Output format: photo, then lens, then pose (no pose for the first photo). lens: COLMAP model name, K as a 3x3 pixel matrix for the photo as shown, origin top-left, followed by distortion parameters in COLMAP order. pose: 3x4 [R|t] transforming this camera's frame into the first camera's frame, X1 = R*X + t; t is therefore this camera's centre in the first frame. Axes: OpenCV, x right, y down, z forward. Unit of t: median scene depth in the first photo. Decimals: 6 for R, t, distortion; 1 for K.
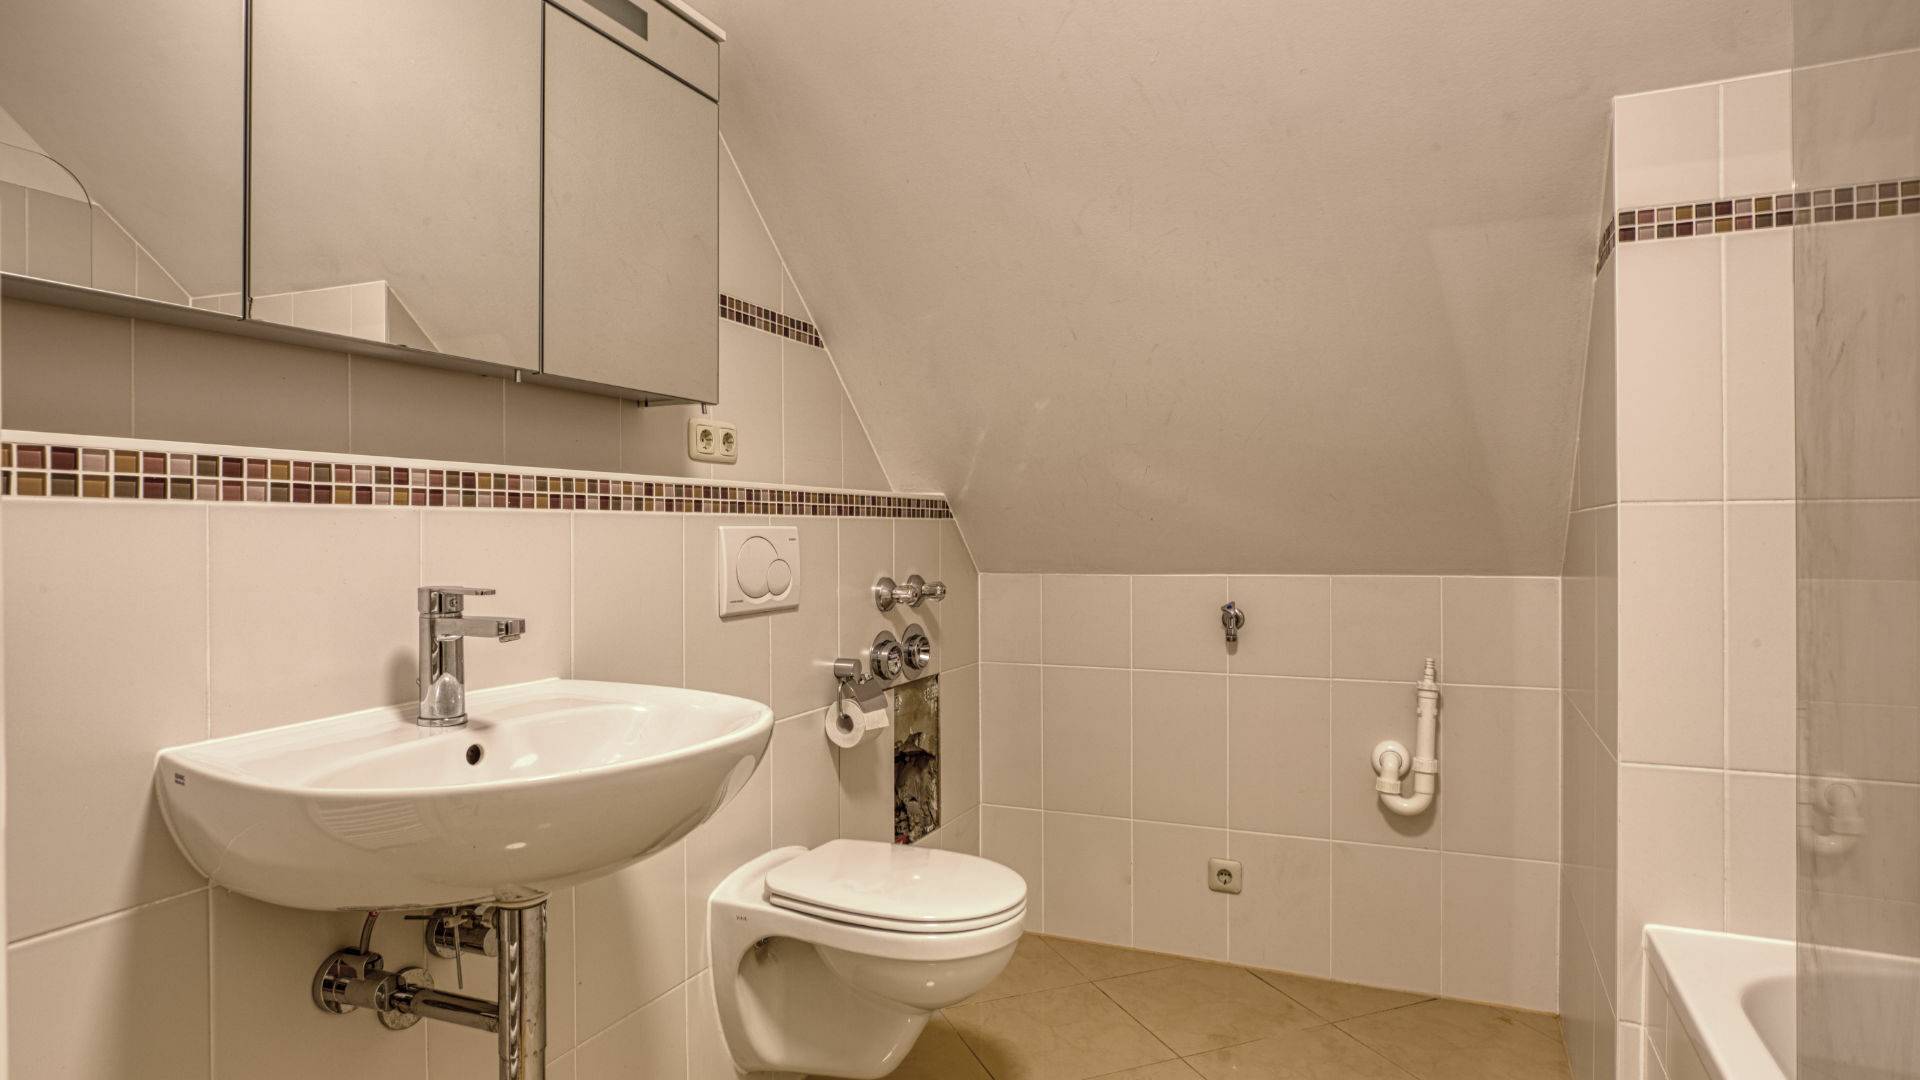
lens RADIAL K [[1224.3, 0, 960.0], [0, 1224.3, 540.0], [0, 0, 1]] dist [-0.019253, 0.004537]
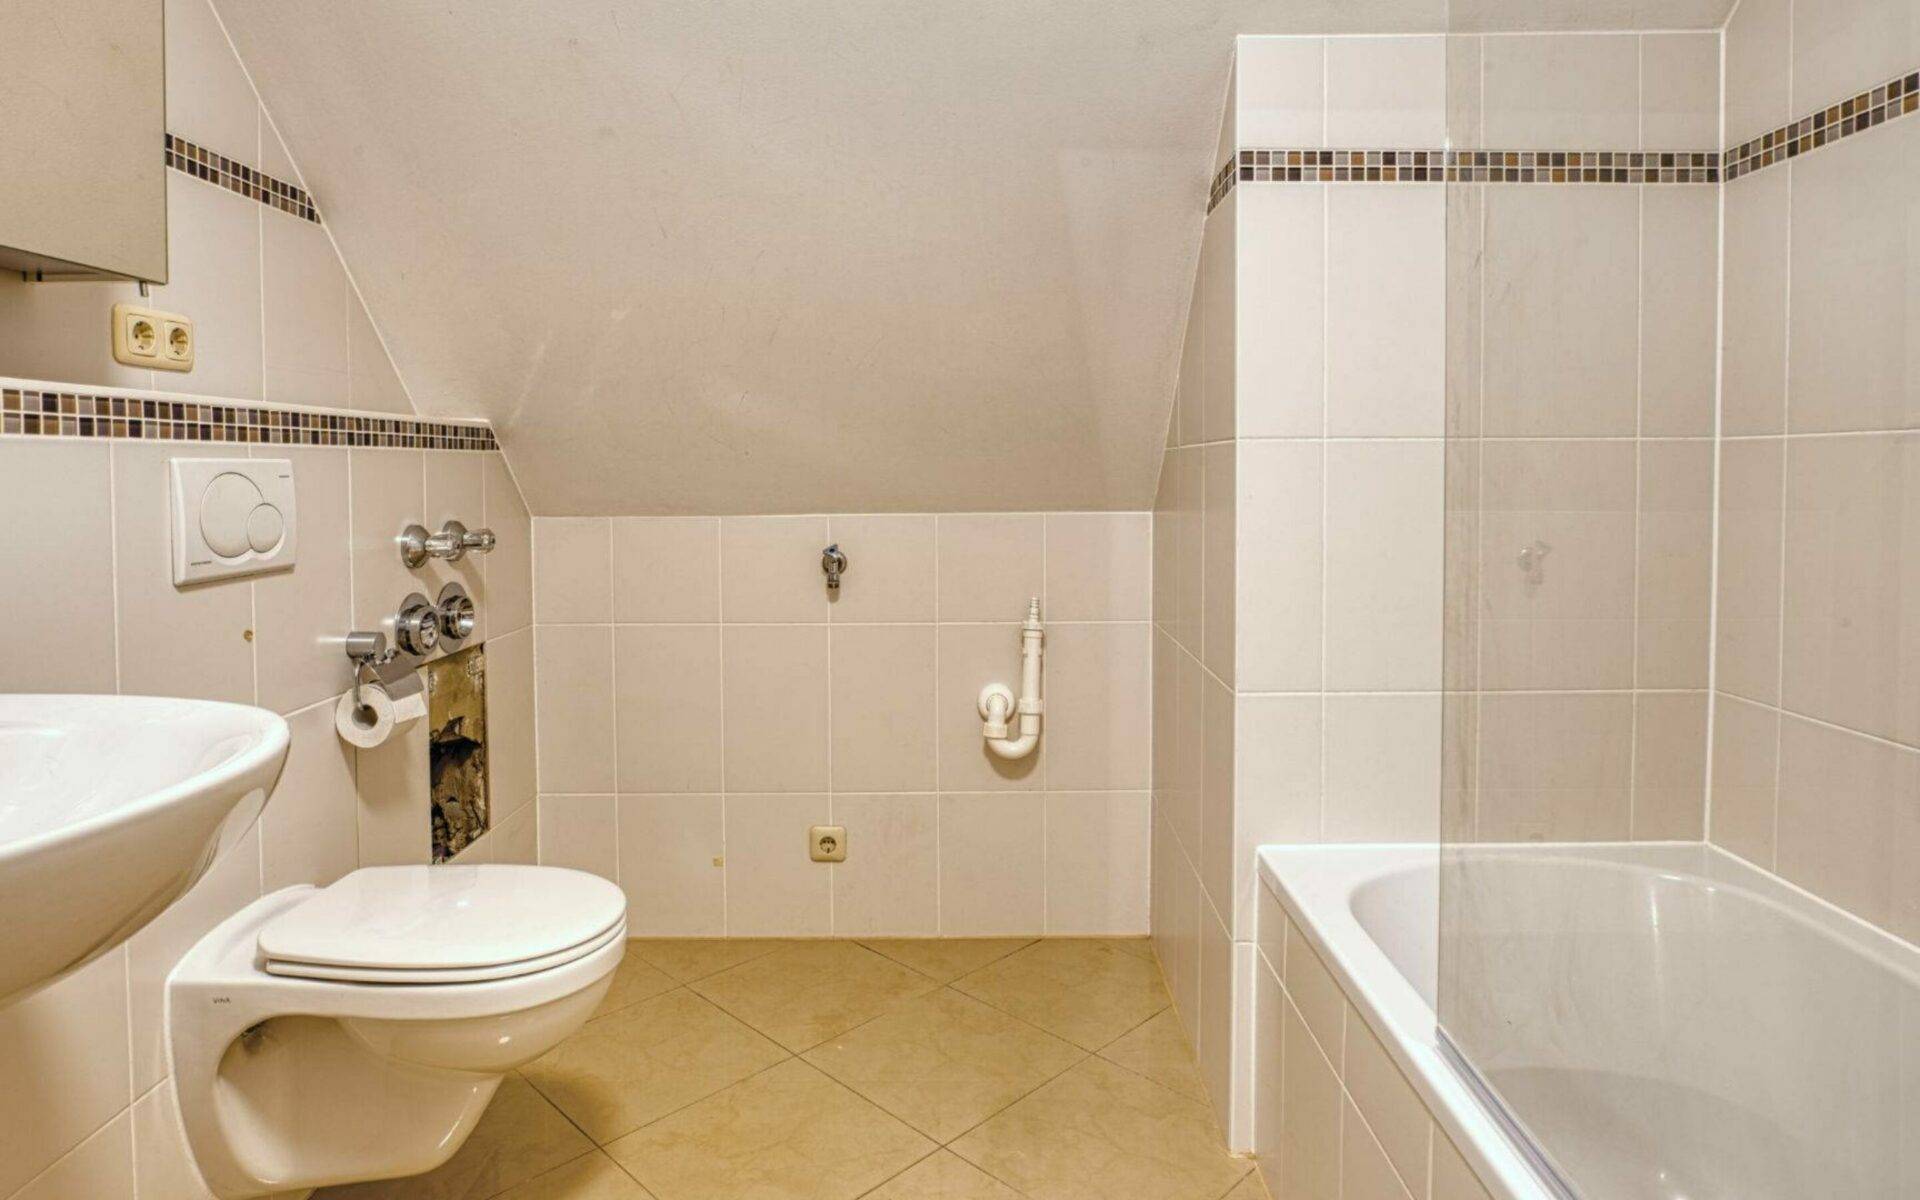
lens RADIAL K [[1154.4, 0, 958.2], [0, 1154.4, 508.0], [0, 0, 1]] dist [-0.025559, 0.005512]
pose [[0.896954, -0.013338, 0.441923, -0.077601], [0.002125, 0.999663, 0.025860, 0.001527], [-0.442119, -0.022256, 0.896680, 0.198241]]
